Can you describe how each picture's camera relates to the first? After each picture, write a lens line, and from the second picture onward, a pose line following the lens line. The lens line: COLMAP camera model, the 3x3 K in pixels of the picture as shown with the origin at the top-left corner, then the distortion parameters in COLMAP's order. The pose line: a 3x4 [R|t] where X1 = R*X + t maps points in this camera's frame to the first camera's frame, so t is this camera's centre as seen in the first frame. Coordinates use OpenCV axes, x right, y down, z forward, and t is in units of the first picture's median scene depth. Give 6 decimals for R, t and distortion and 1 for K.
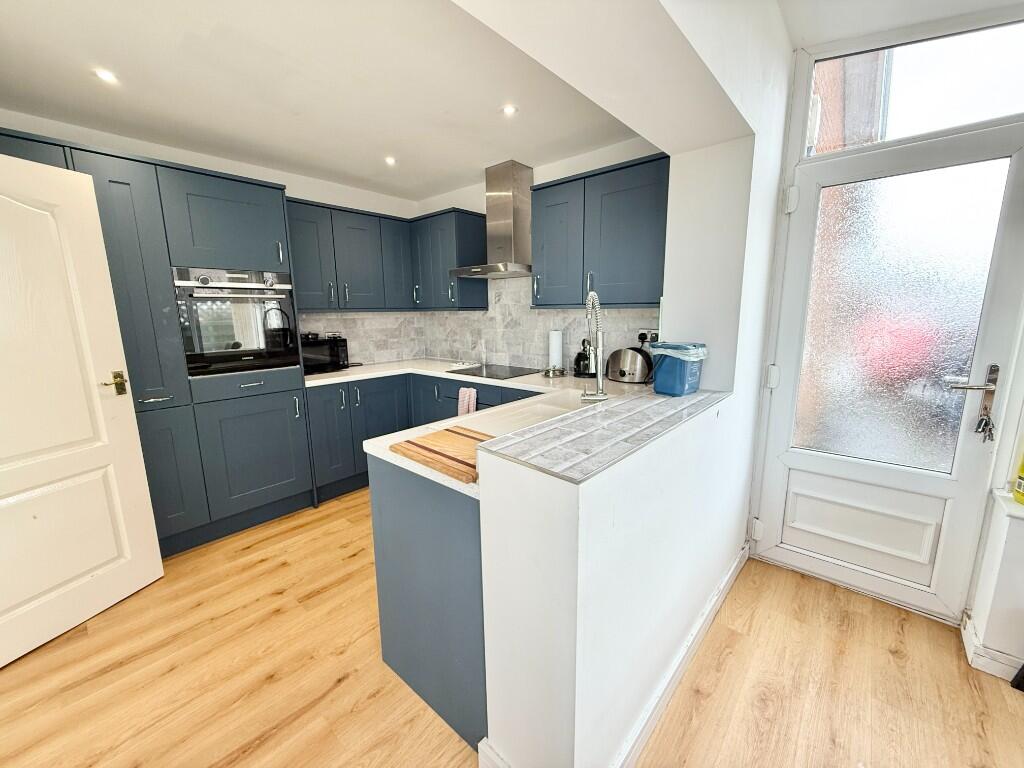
lens RADIAL K [[406.5, 0, 509.8], [0, 406.5, 384.6], [0, 0, 1]] dist [0.000552, 0.000287]
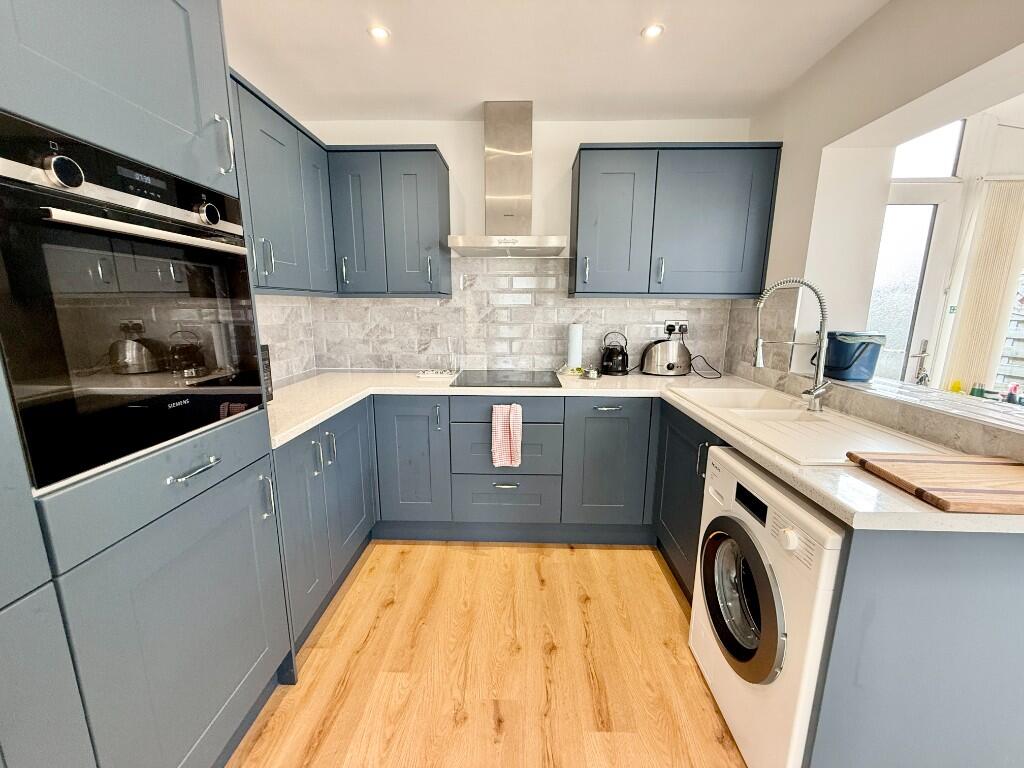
lens RADIAL K [[406.5, 0, 510.5], [0, 406.5, 383.3], [0, 0, 1]] dist [0.000552, 0.000287]
pose [[0.771419, -0.104718, 0.627652, -0.483916], [0.100593, 0.994032, 0.042211, -0.051875], [-0.628327, 0.030575, 0.777349, 0.380708]]
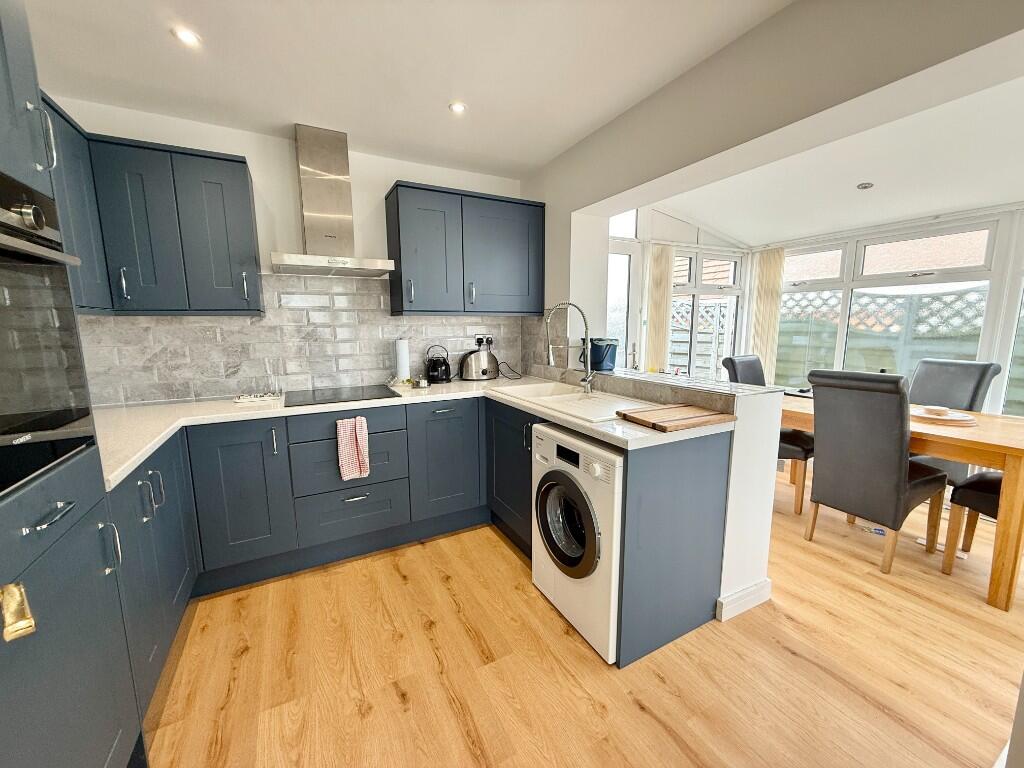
lens RADIAL K [[406.5, 0, 508.2], [0, 406.5, 383.9], [0, 0, 1]] dist [0.000552, 0.000287]
pose [[0.358597, -0.127545, 0.924738, -0.601844], [0.171402, 0.982776, 0.069083, -0.048737], [-0.917622, 0.133728, 0.374282, 0.393704]]
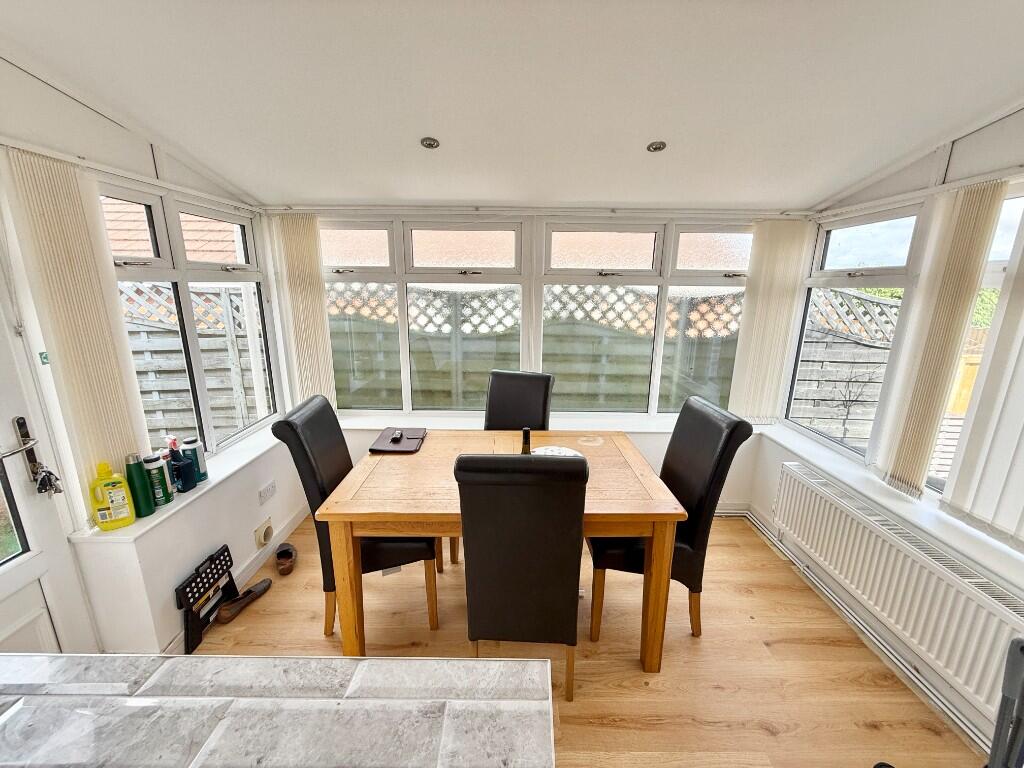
lens RADIAL K [[406.5, 0, 509.9], [0, 406.5, 382.7], [0, 0, 1]] dist [0.000552, 0.000287]
pose [[-0.658826, -0.168909, 0.733088, -0.063275], [0.137711, 0.930924, 0.338253, -0.129284], [-0.739583, 0.323805, -0.590057, 0.340978]]
